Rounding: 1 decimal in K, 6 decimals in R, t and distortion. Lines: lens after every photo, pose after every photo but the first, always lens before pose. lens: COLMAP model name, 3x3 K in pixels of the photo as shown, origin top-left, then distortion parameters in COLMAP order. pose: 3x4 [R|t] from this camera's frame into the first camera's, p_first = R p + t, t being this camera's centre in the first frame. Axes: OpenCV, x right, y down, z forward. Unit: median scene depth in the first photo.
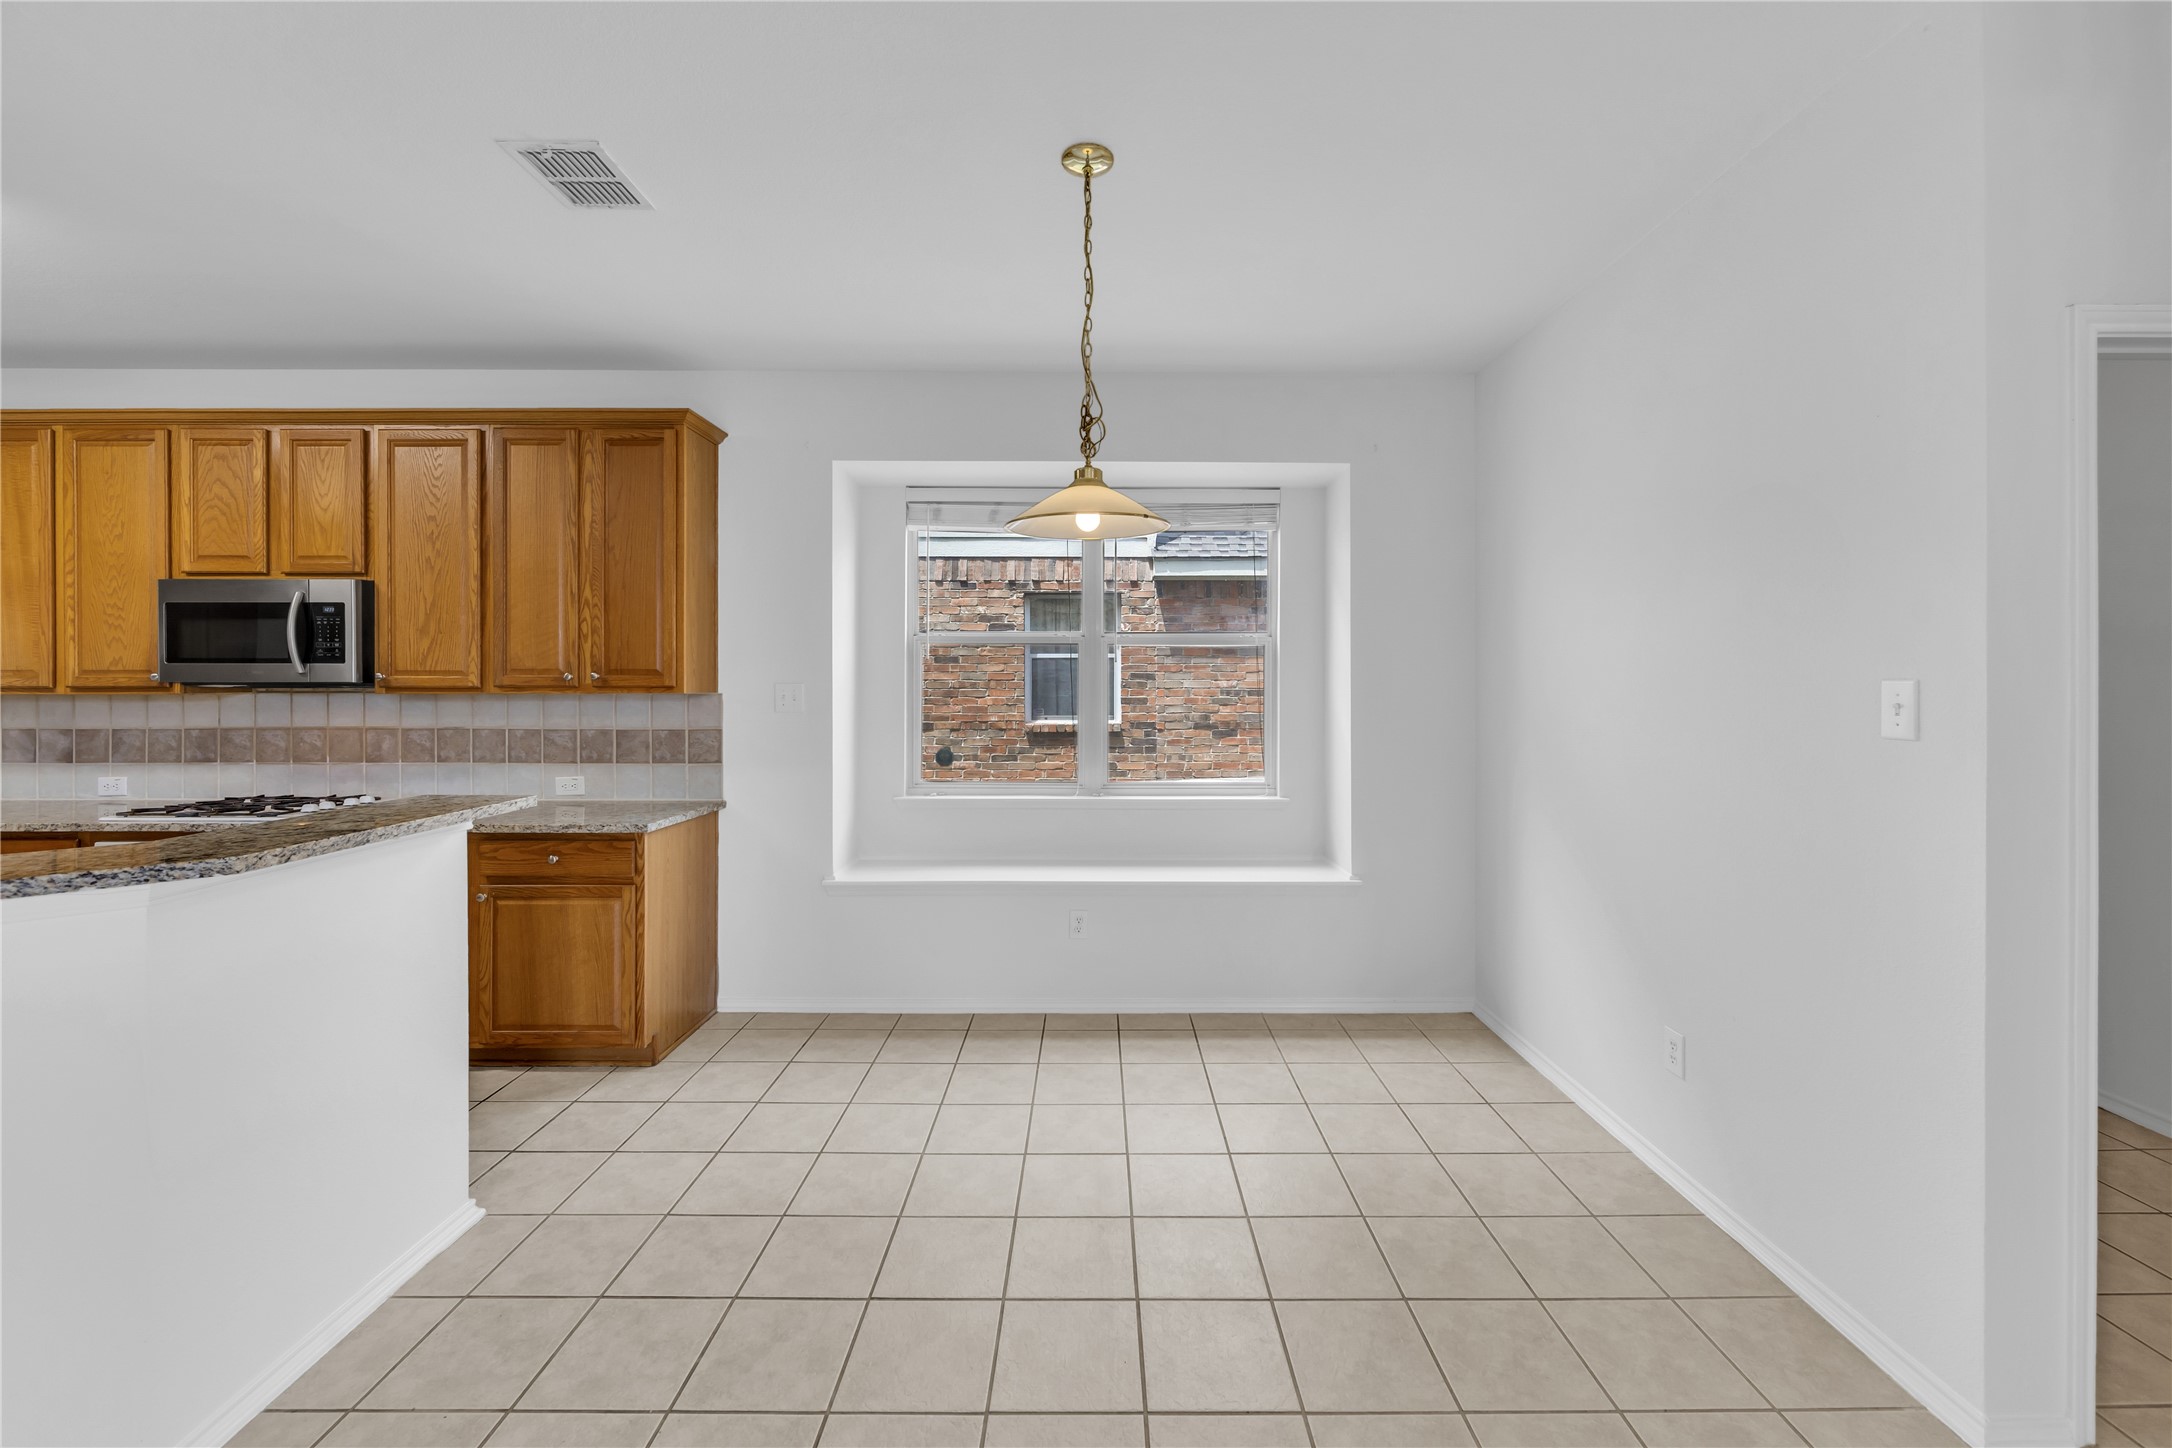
lens RADIAL K [[855.0, 0, 1102.4], [0, 855.0, 690.5], [0, 0, 1]] dist [0.001083, 0.000230]
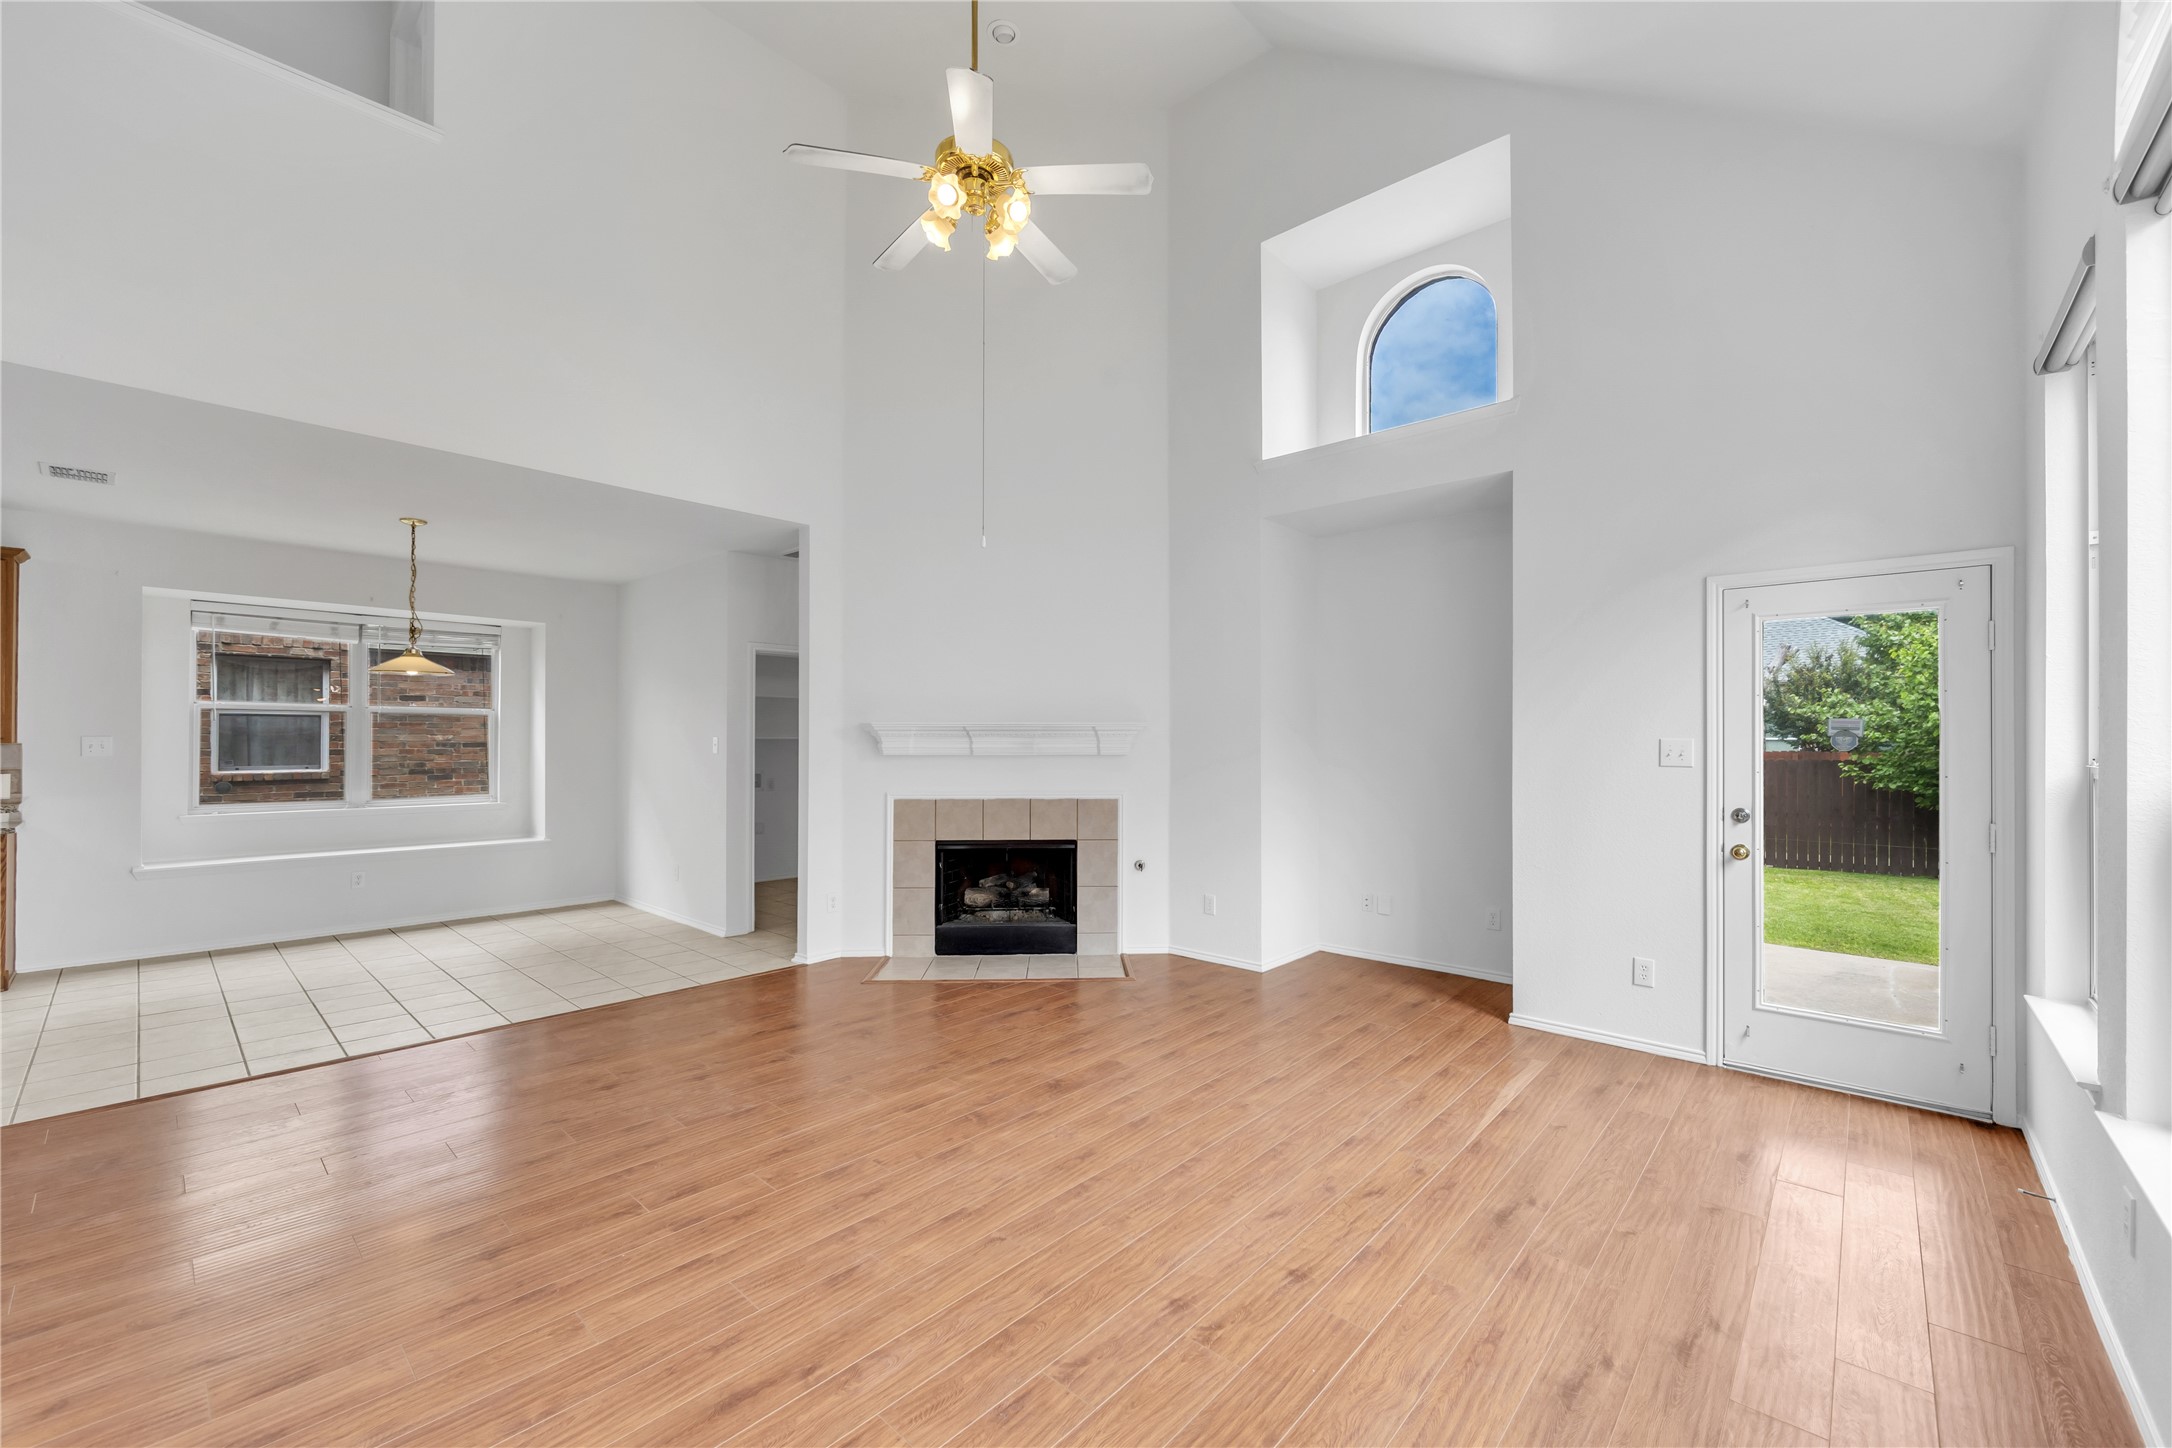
lens RADIAL K [[855.0, 0, 1097.4], [0, 855.0, 738.3], [0, 0, 1]] dist [0.001083, 0.000230]
pose [[0.672367, 0.004725, 0.740202, -0.273809], [0.000844, 0.999974, -0.007150, 0.005762], [-0.740217, 0.005432, 0.672346, -1.111419]]
